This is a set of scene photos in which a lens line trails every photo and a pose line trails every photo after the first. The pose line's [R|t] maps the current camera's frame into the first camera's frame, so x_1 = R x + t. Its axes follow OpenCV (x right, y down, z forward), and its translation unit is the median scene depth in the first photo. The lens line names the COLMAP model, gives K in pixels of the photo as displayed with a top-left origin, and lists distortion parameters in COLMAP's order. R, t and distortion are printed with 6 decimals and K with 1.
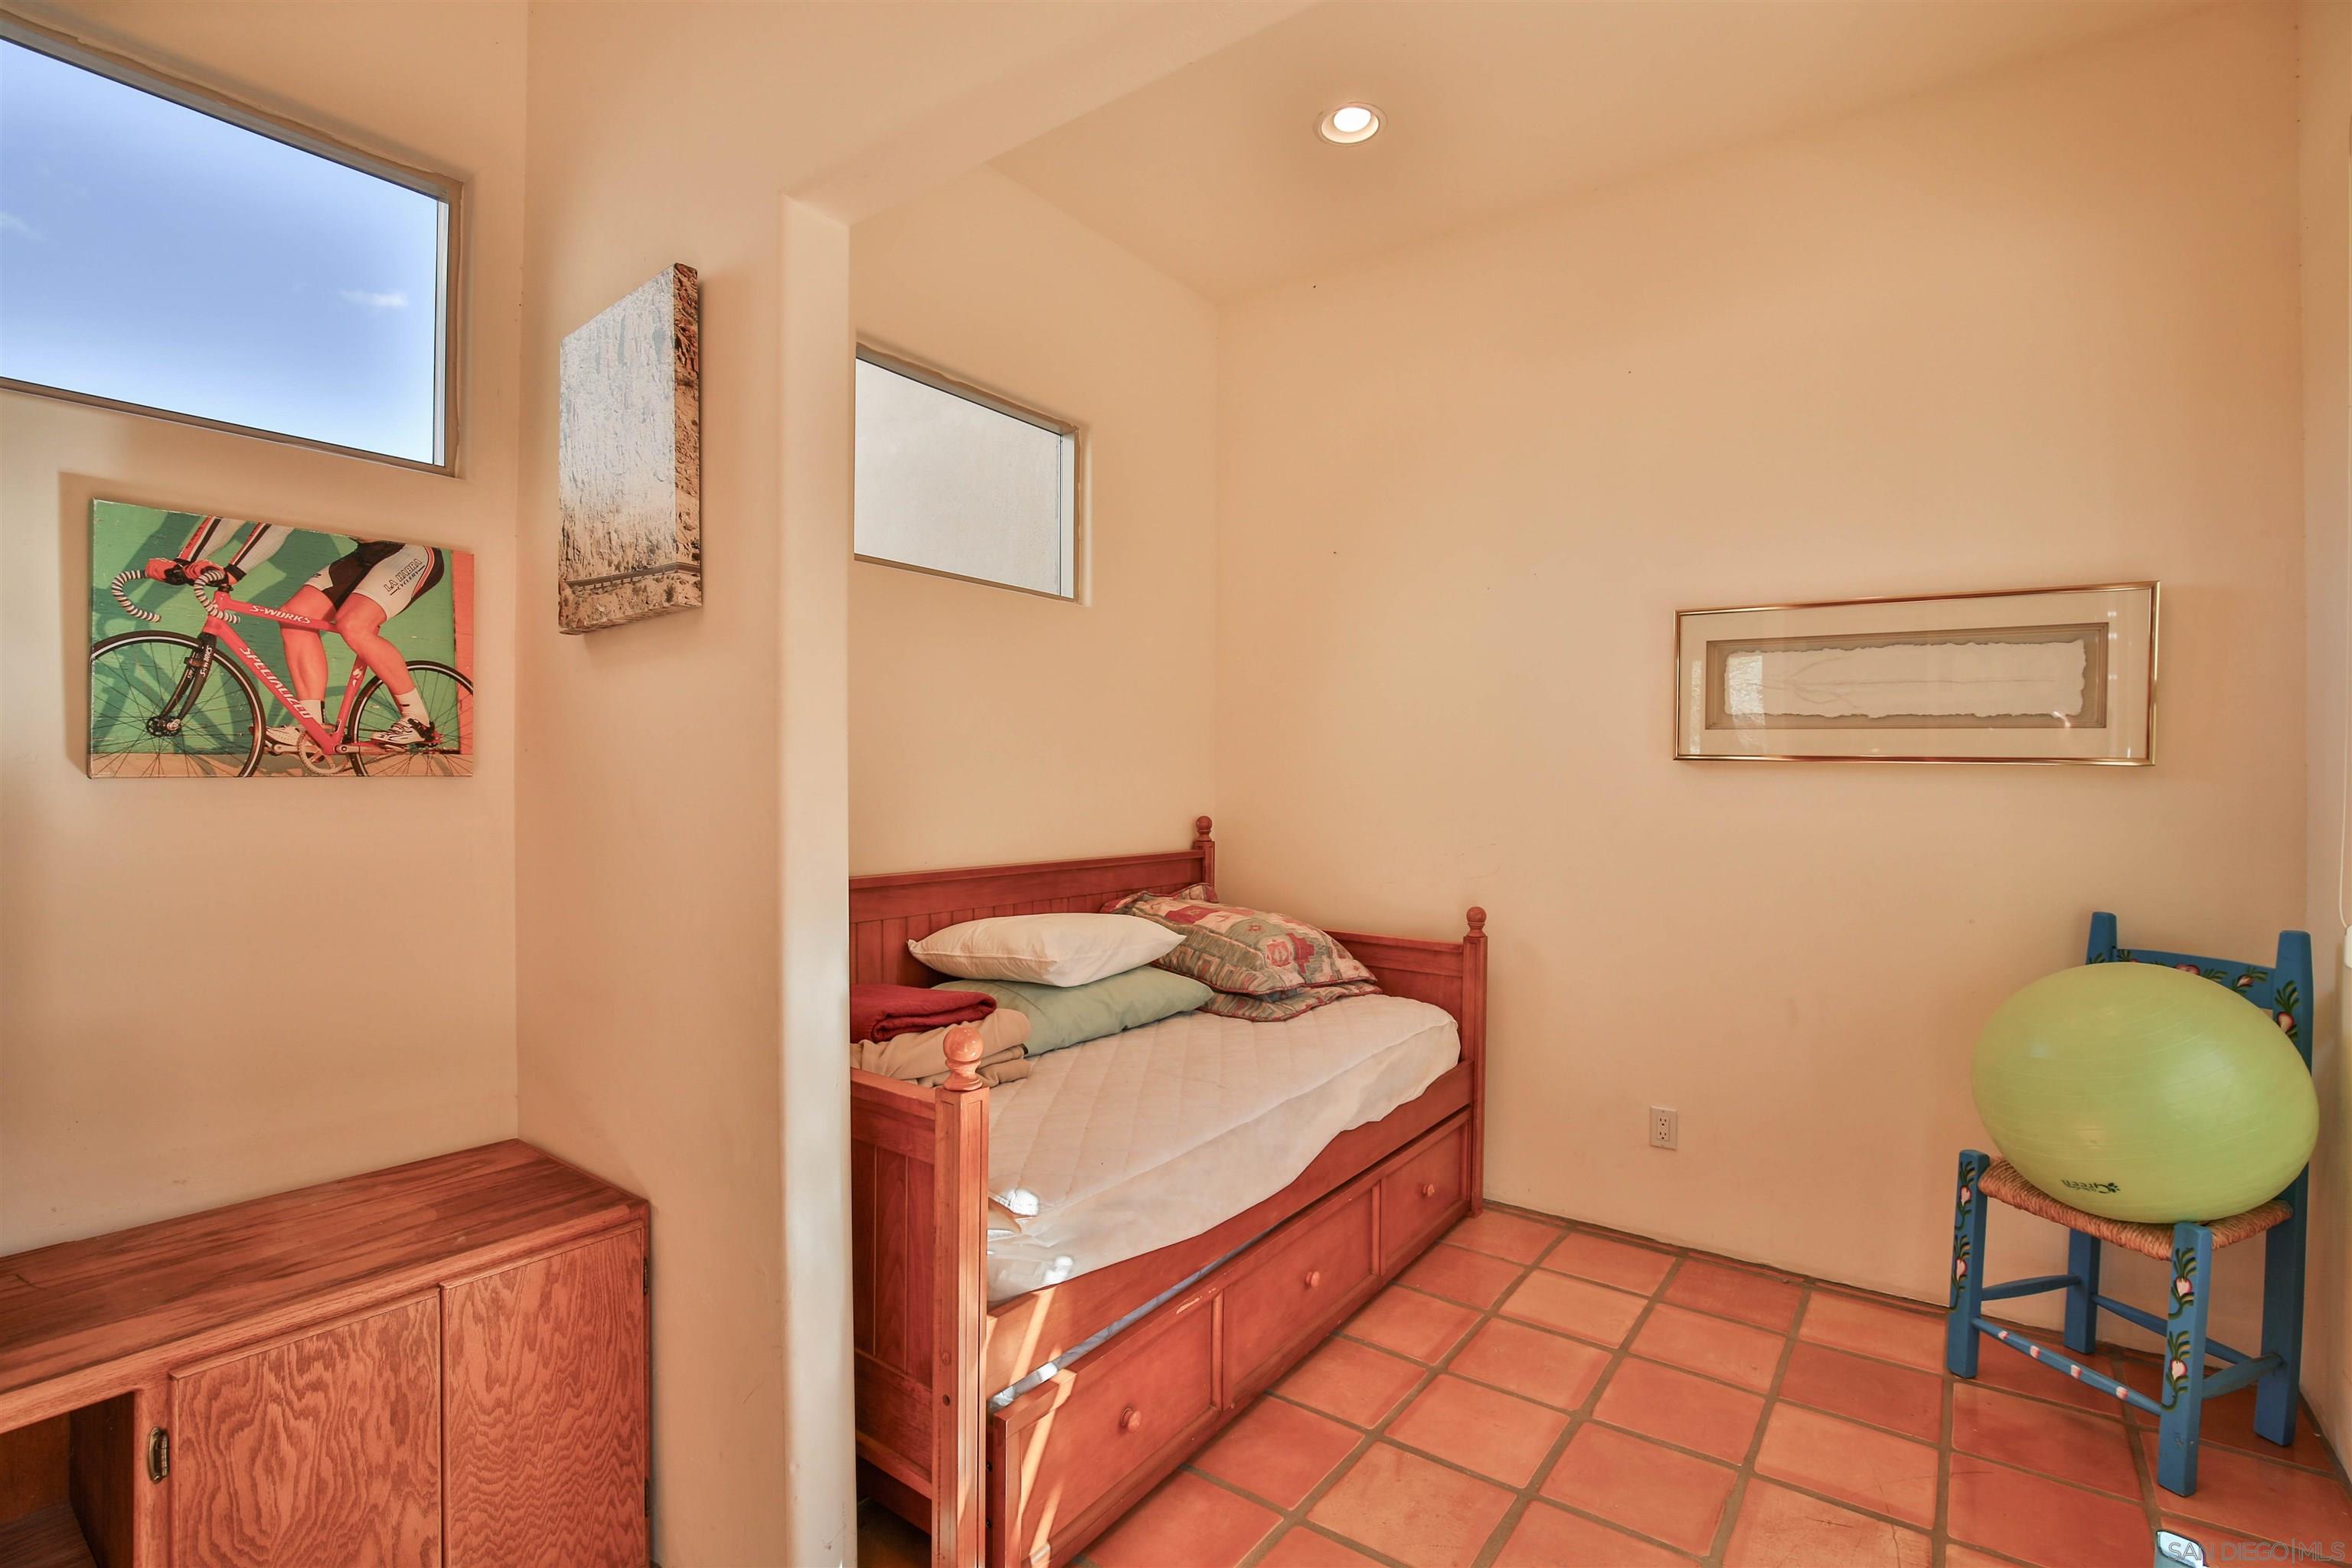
lens RADIAL K [[1080.6, 0, 1181.3], [0, 1080.6, 776.8], [0, 0, 1]] dist [-0.018677, -0.000013]
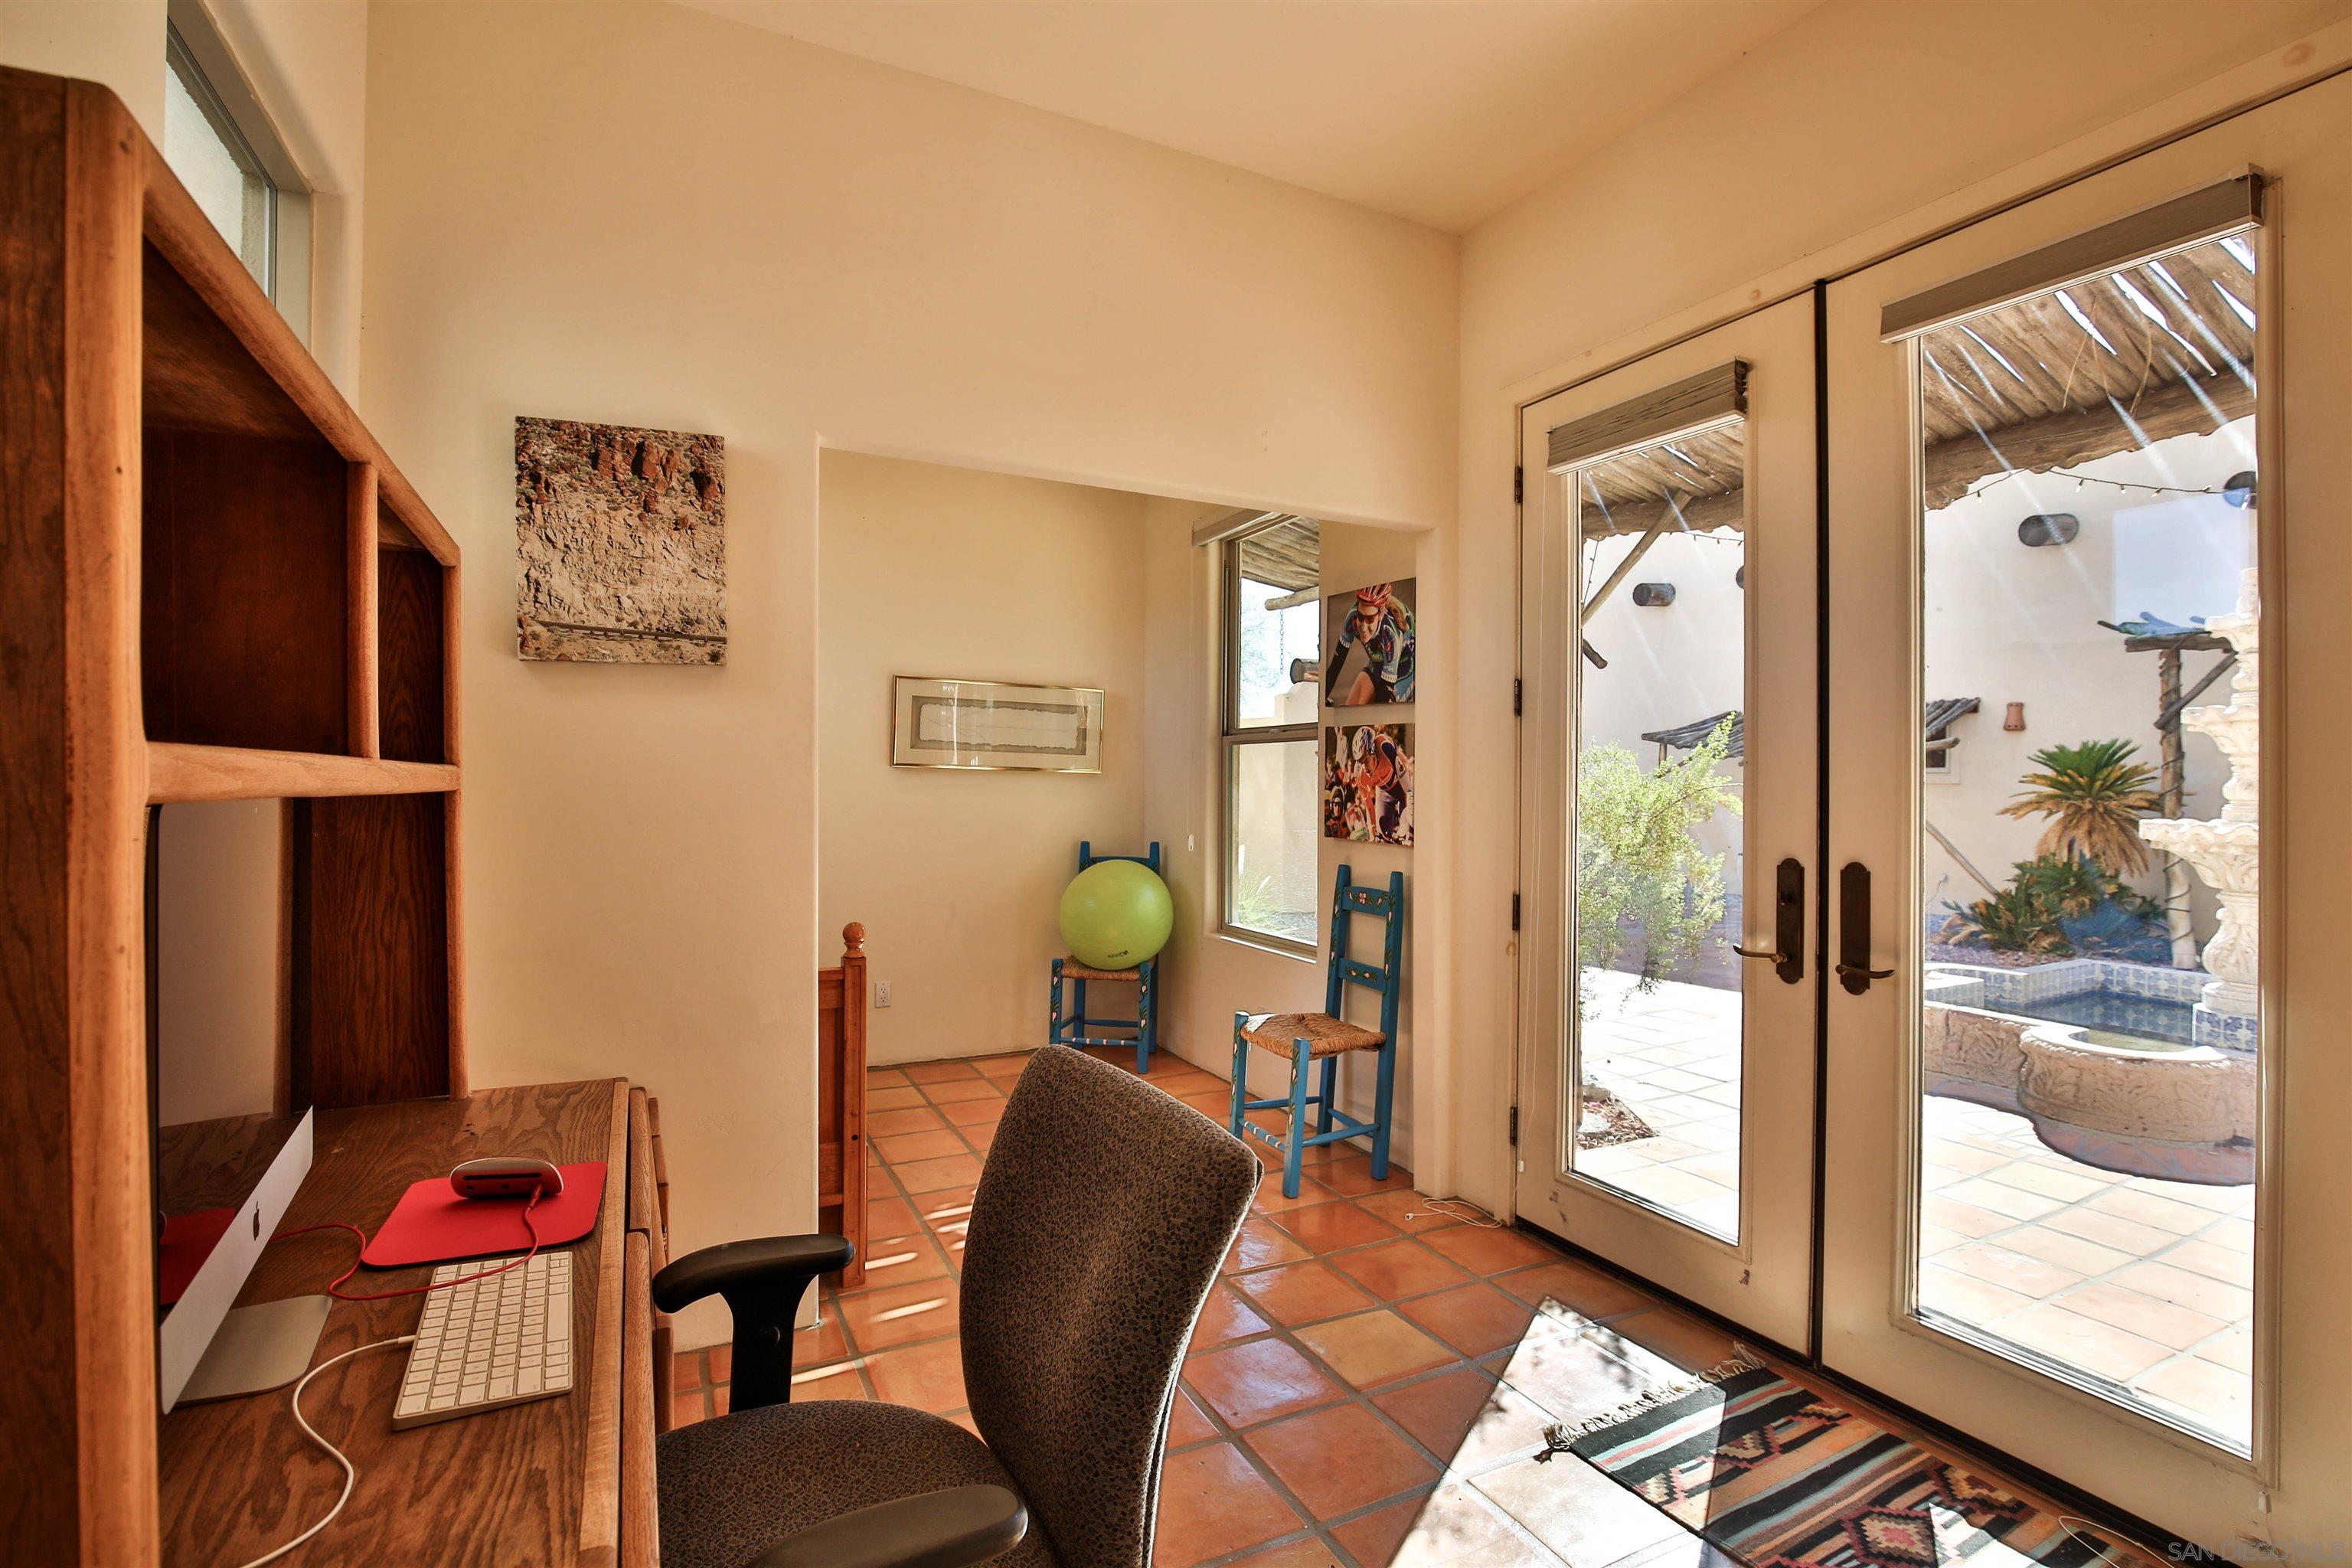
lens RADIAL K [[1080.6, 0, 1181.0], [0, 1080.6, 783.3], [0, 0, 1]] dist [-0.018677, -0.000013]
pose [[0.459681, -0.003333, 0.888078, -1.569344], [-0.006775, 0.999951, 0.007260, -0.009653], [-0.888058, -0.009354, 0.459636, -0.272980]]
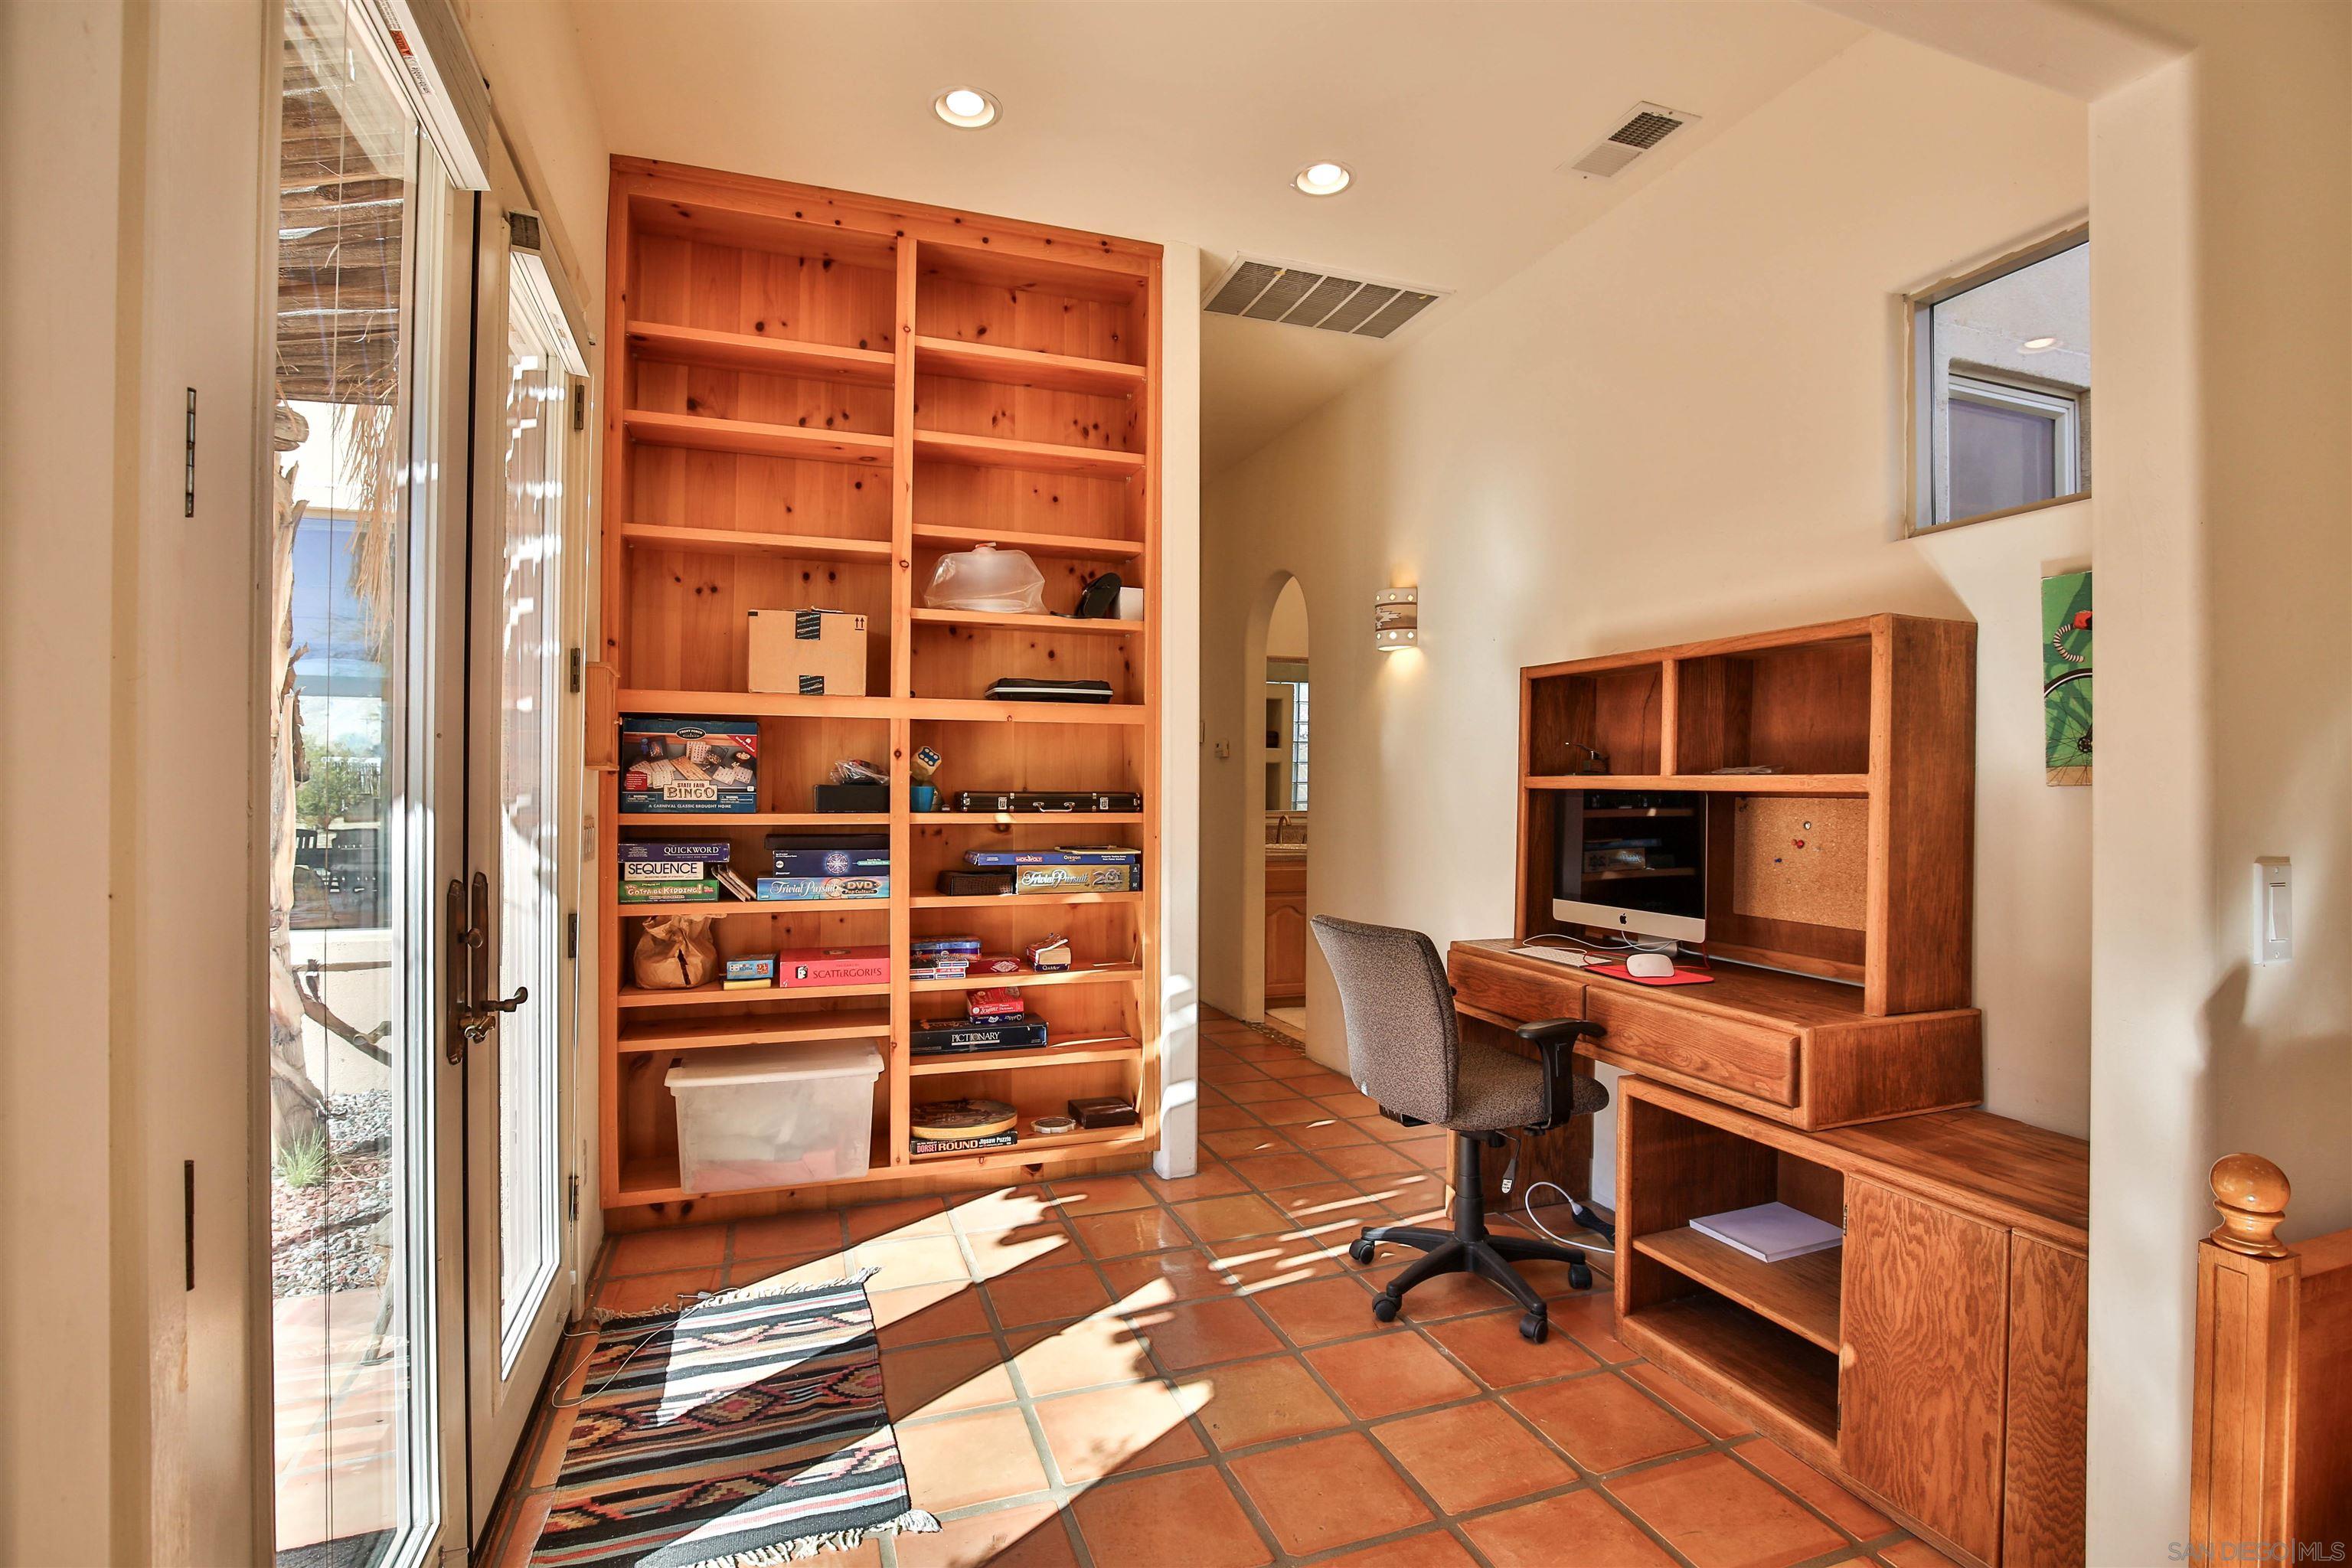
lens RADIAL K [[1089.8, 0, 1170.7], [0, 1089.8, 790.0], [0, 0, 1]] dist [-0.003419, -0.000331]
pose [[-0.551471, -0.004141, -0.834184, 0.710114], [-0.007628, 0.999971, 0.000079, 0.014194], [0.834159, 0.006407, -0.551486, 0.814331]]
